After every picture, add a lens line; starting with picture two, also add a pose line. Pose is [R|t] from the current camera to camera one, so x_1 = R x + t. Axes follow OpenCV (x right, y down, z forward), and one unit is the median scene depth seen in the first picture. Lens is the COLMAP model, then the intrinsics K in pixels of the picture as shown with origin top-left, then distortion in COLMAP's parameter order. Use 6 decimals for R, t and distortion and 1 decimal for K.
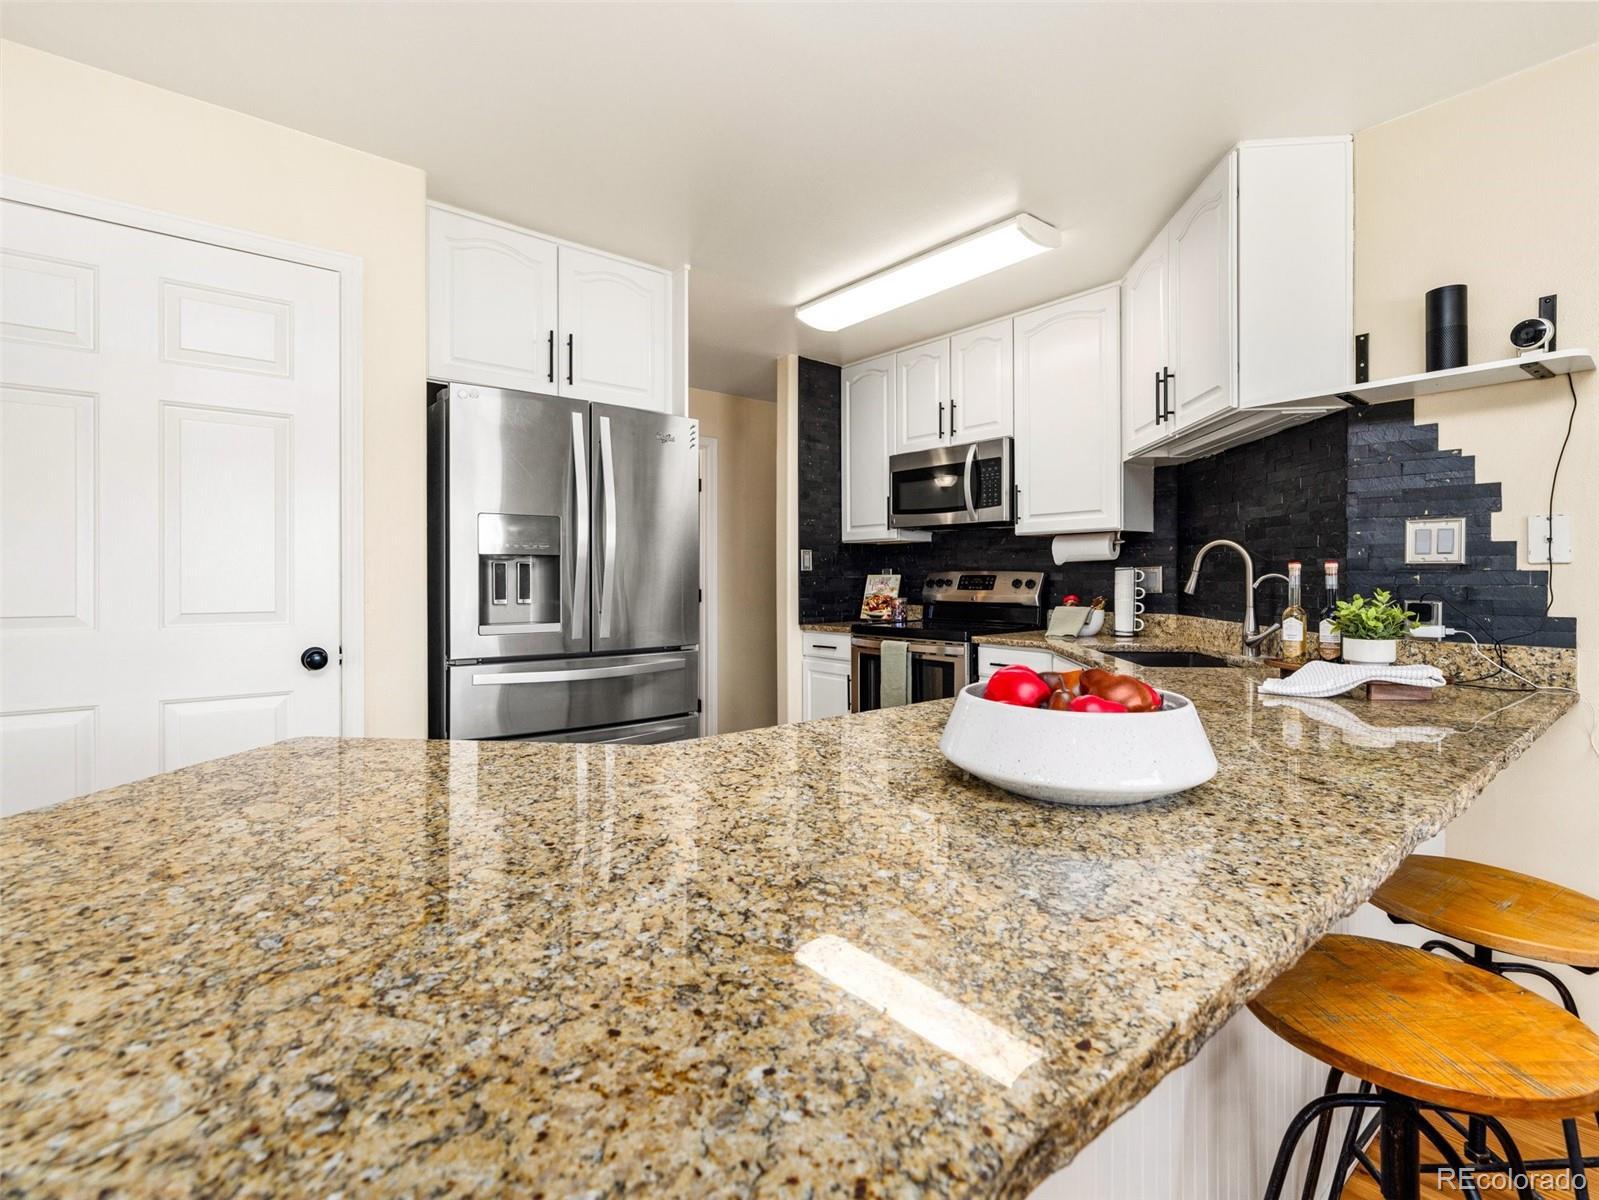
lens RADIAL K [[757.5, 0, 795.9], [0, 757.5, 583.9], [0, 0, 1]] dist [-0.001605, -0.000130]
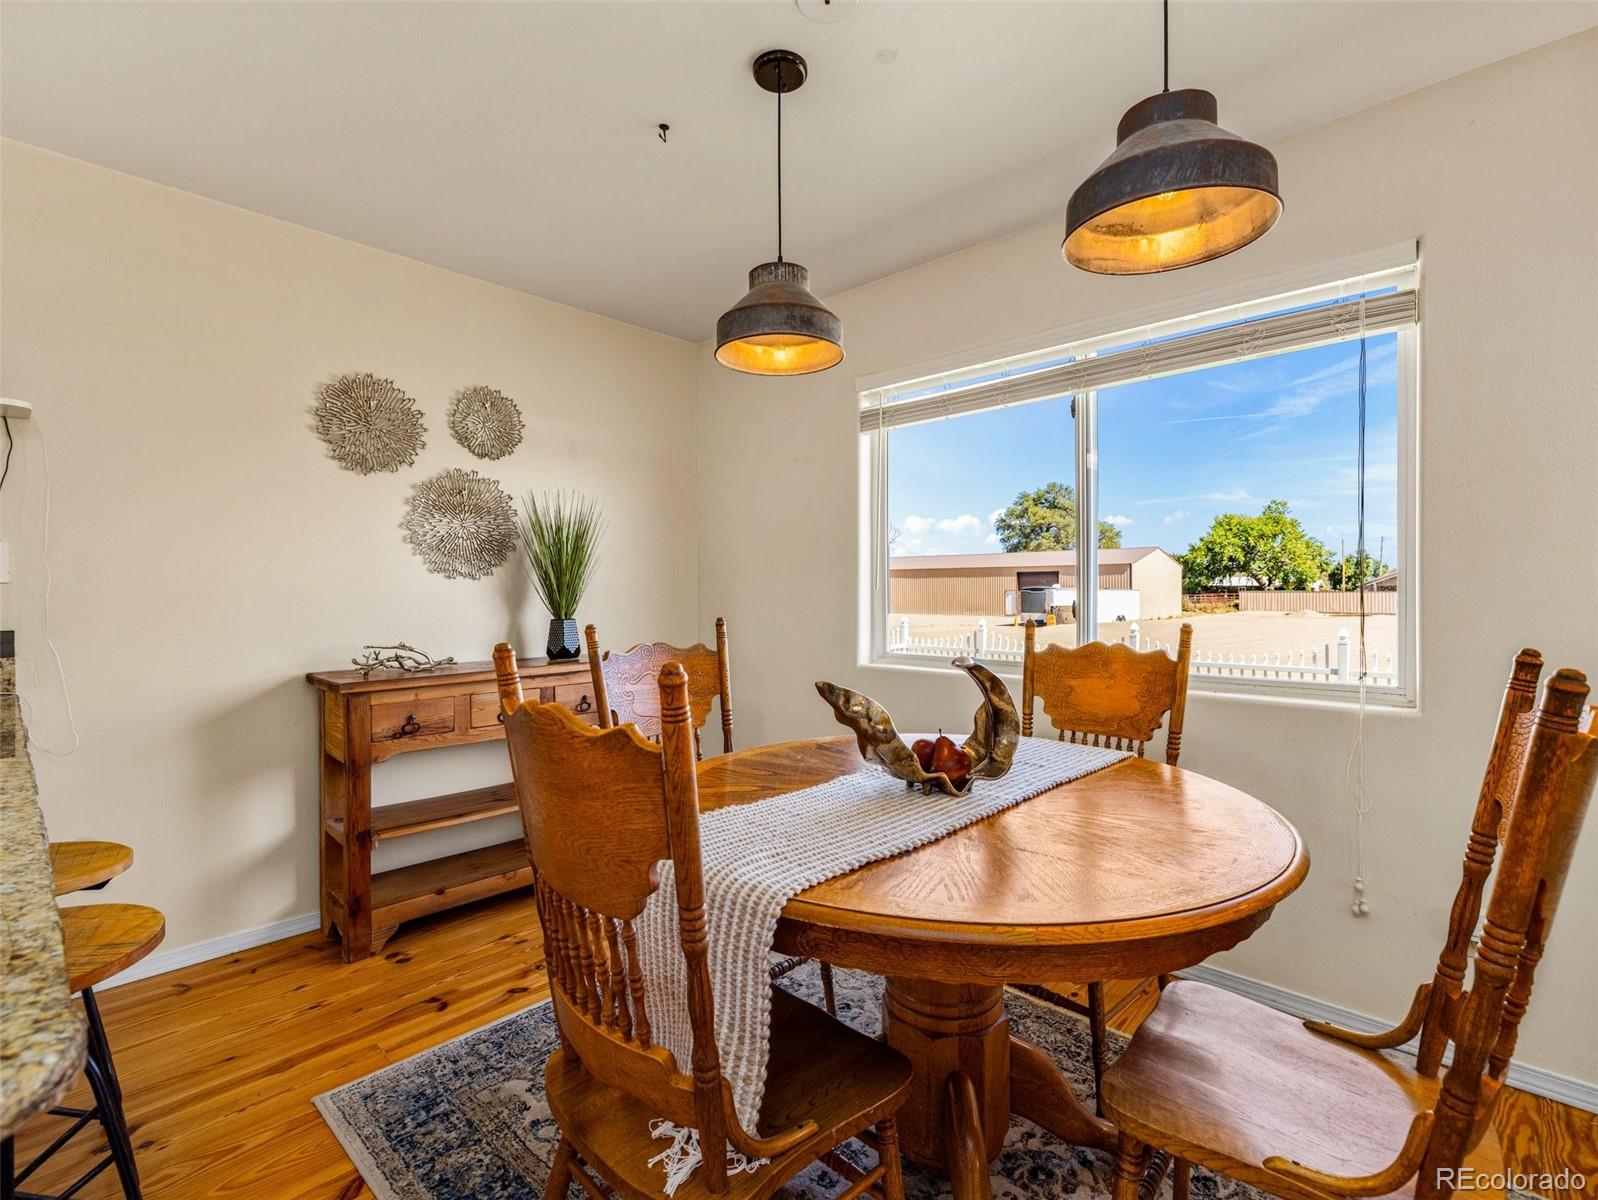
lens RADIAL K [[757.0, 0, 797.5], [0, 757.0, 597.5], [0, 0, 1]] dist [-0.001605, -0.000130]
pose [[-0.122773, -0.006152, 0.992416, -0.143324], [0.013432, 0.999879, 0.007860, 0.001041], [-0.992344, 0.014296, -0.122675, -0.022666]]
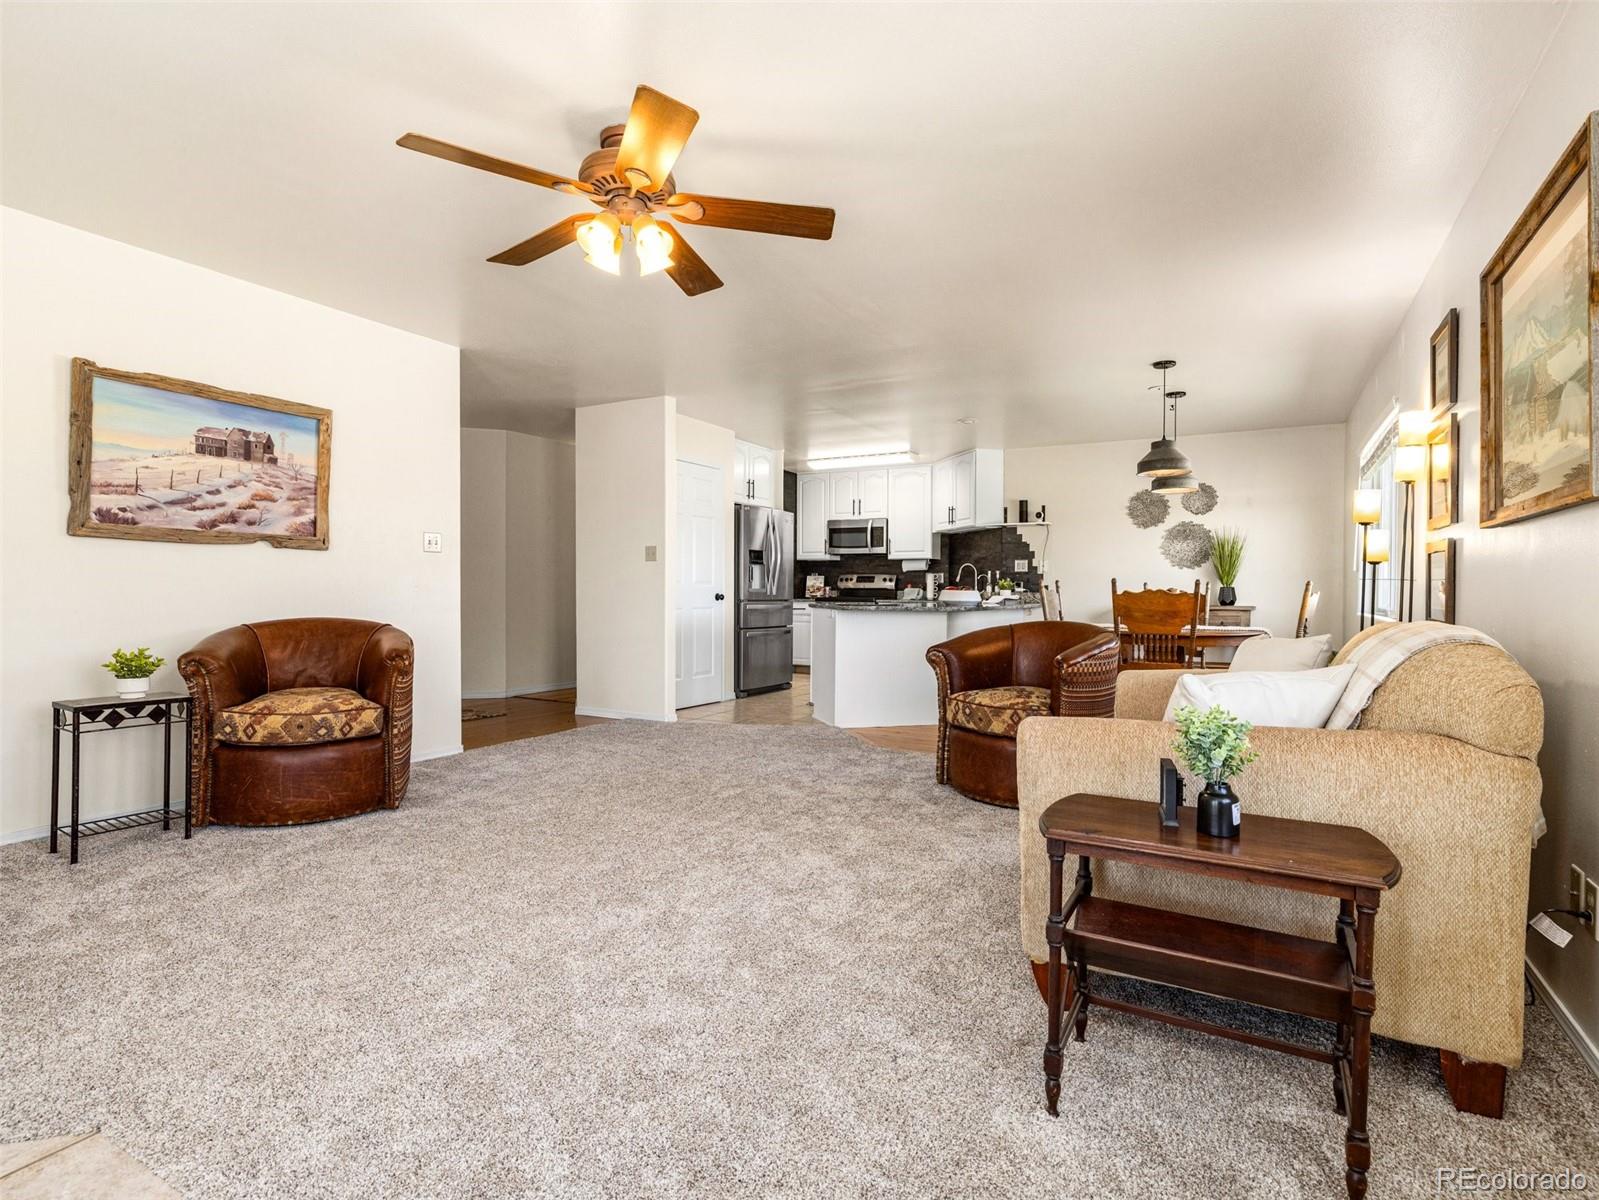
lens RADIAL K [[757.5, 0, 803.1], [0, 757.5, 597.1], [0, 0, 1]] dist [-0.001605, -0.000130]
pose [[0.936752, 0.005614, 0.349948, -0.835494], [-0.006676, 0.999976, 0.001828, 0.055589], [-0.349929, -0.004048, 0.936767, -1.206376]]
